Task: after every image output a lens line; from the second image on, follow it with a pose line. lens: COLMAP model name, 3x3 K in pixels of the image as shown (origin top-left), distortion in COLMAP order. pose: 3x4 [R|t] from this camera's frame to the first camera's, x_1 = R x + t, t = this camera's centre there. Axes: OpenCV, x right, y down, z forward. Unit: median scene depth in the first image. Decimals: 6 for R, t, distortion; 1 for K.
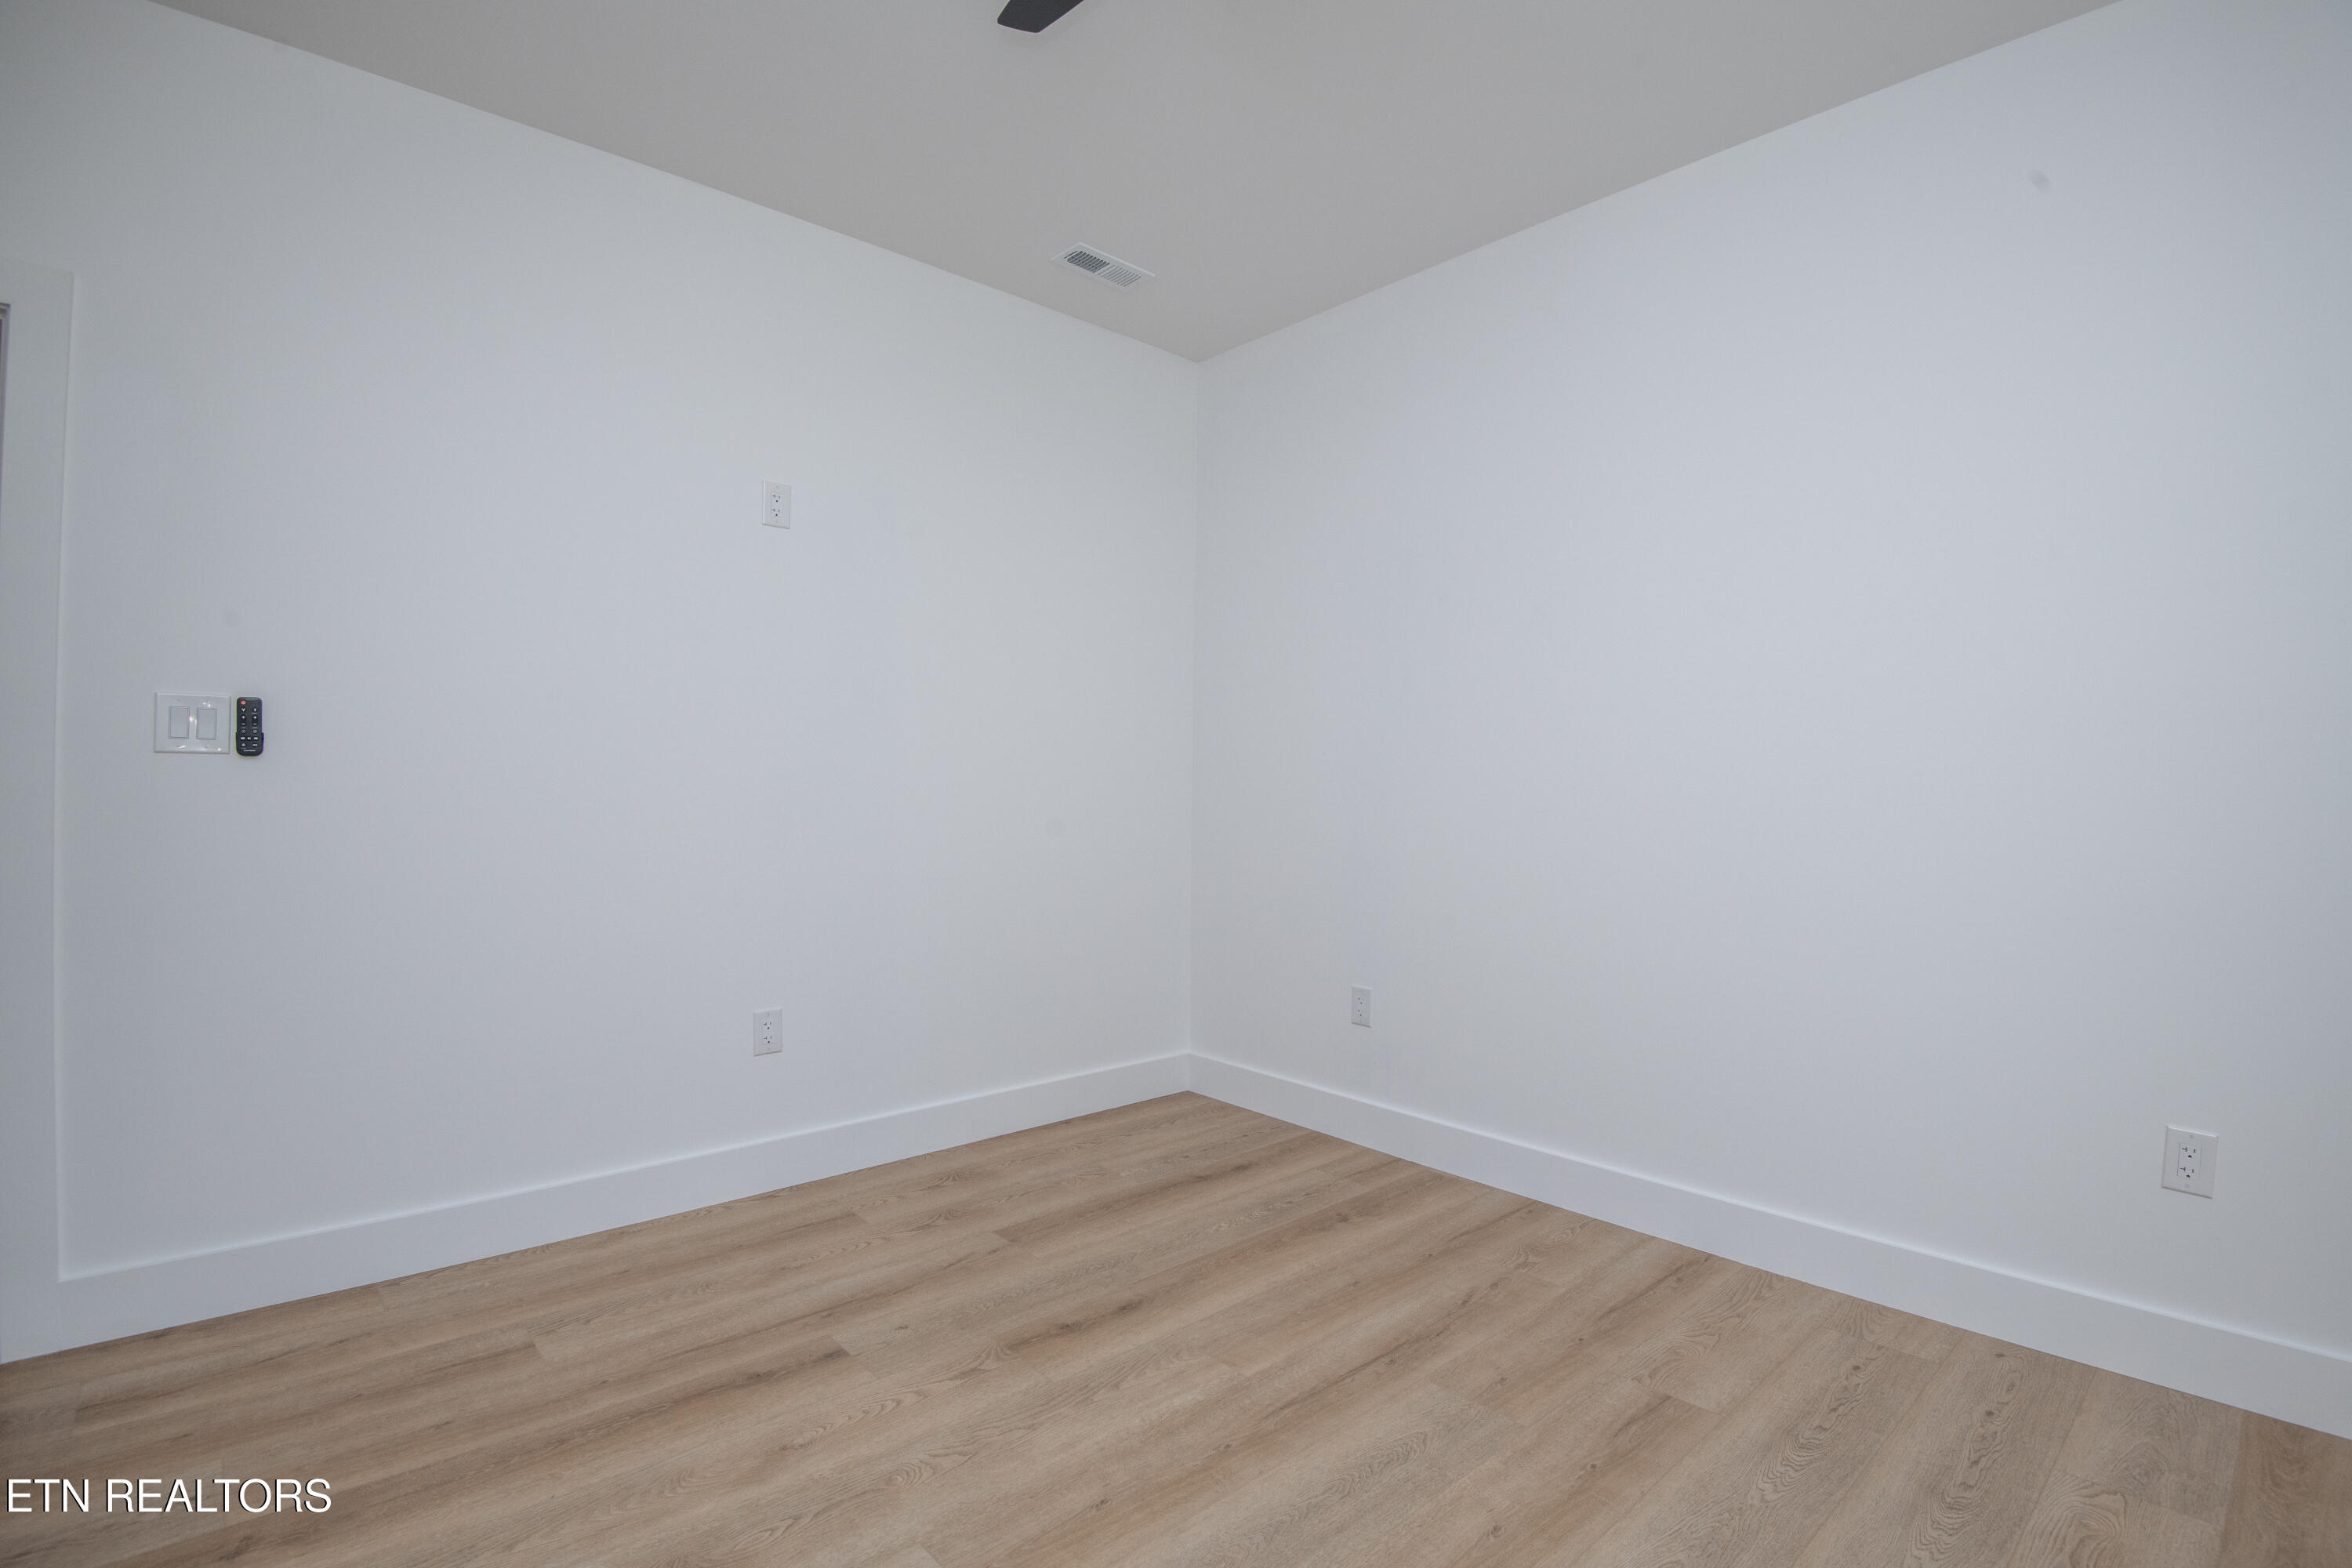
lens RADIAL K [[1088.7, 0, 1200.5], [0, 1088.7, 776.8], [0, 0, 1]] dist [-0.024775, -0.007423]
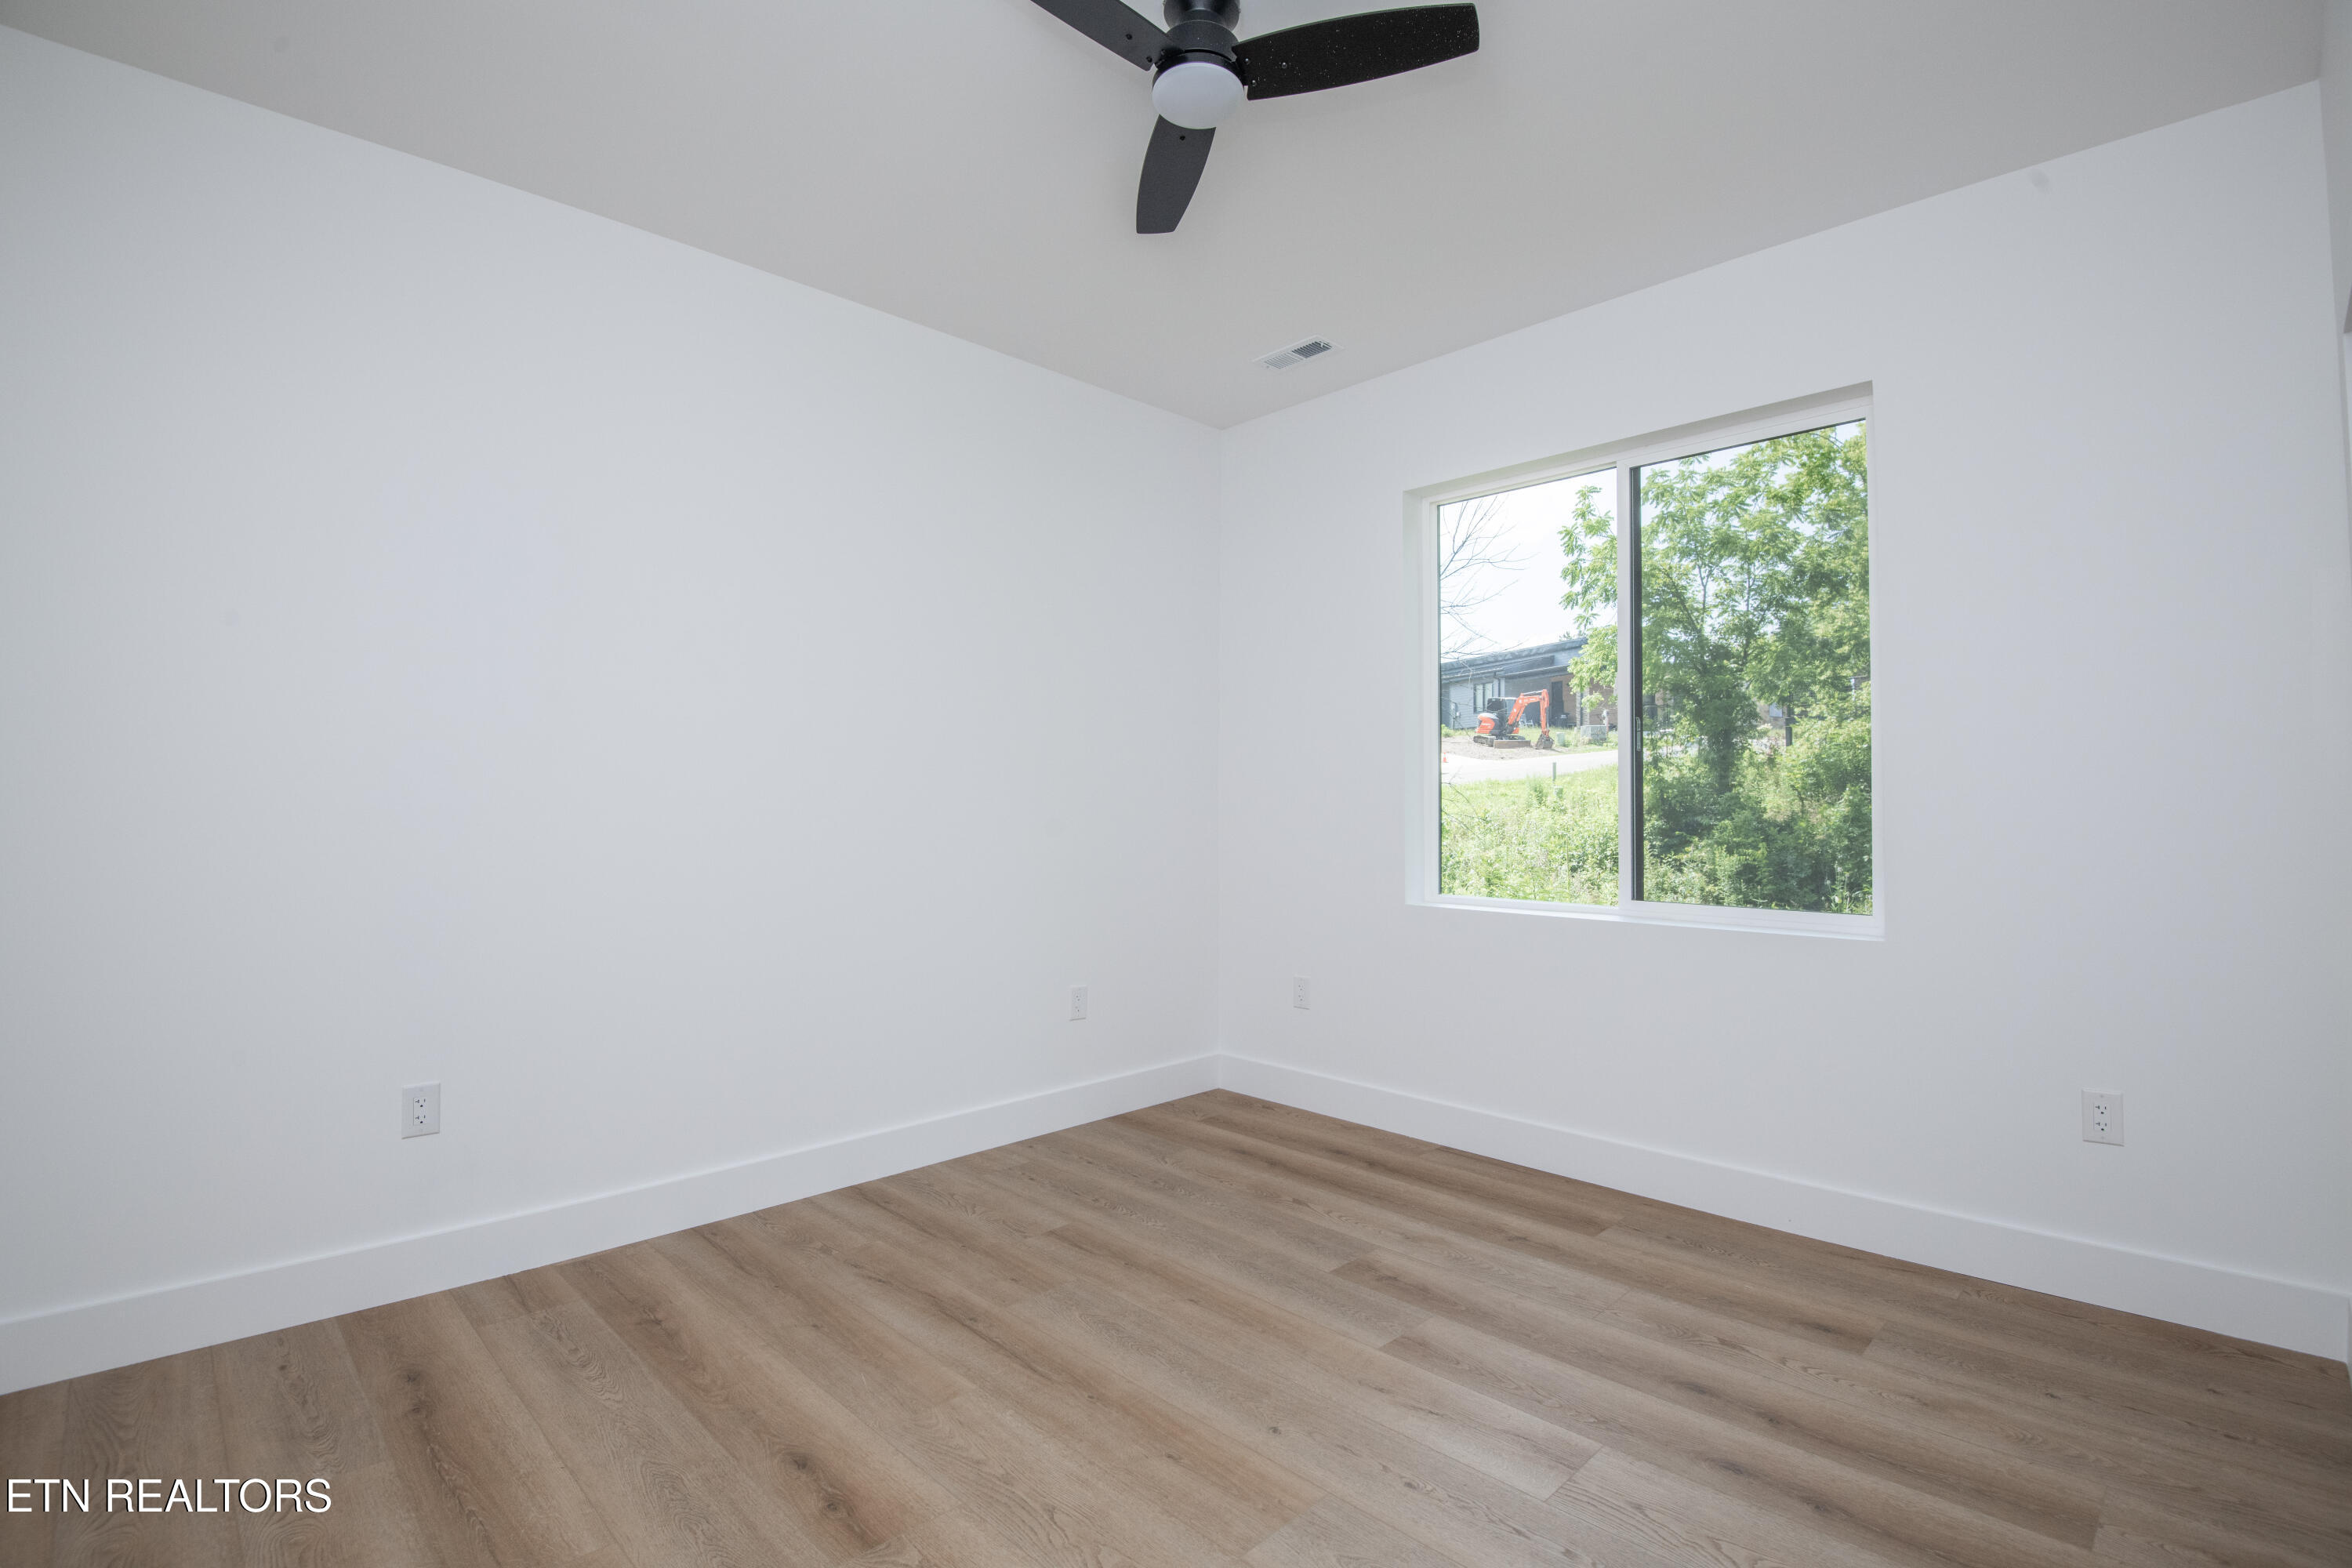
lens RADIAL K [[1088.7, 0, 1174.4], [0, 1088.7, 782.4], [0, 0, 1]] dist [-0.024775, -0.007423]
pose [[-0.031319, 0.010886, 0.999450, -0.881699], [-0.008625, 0.999901, -0.011161, -0.013908], [-0.999472, -0.008970, -0.031222, 0.744931]]
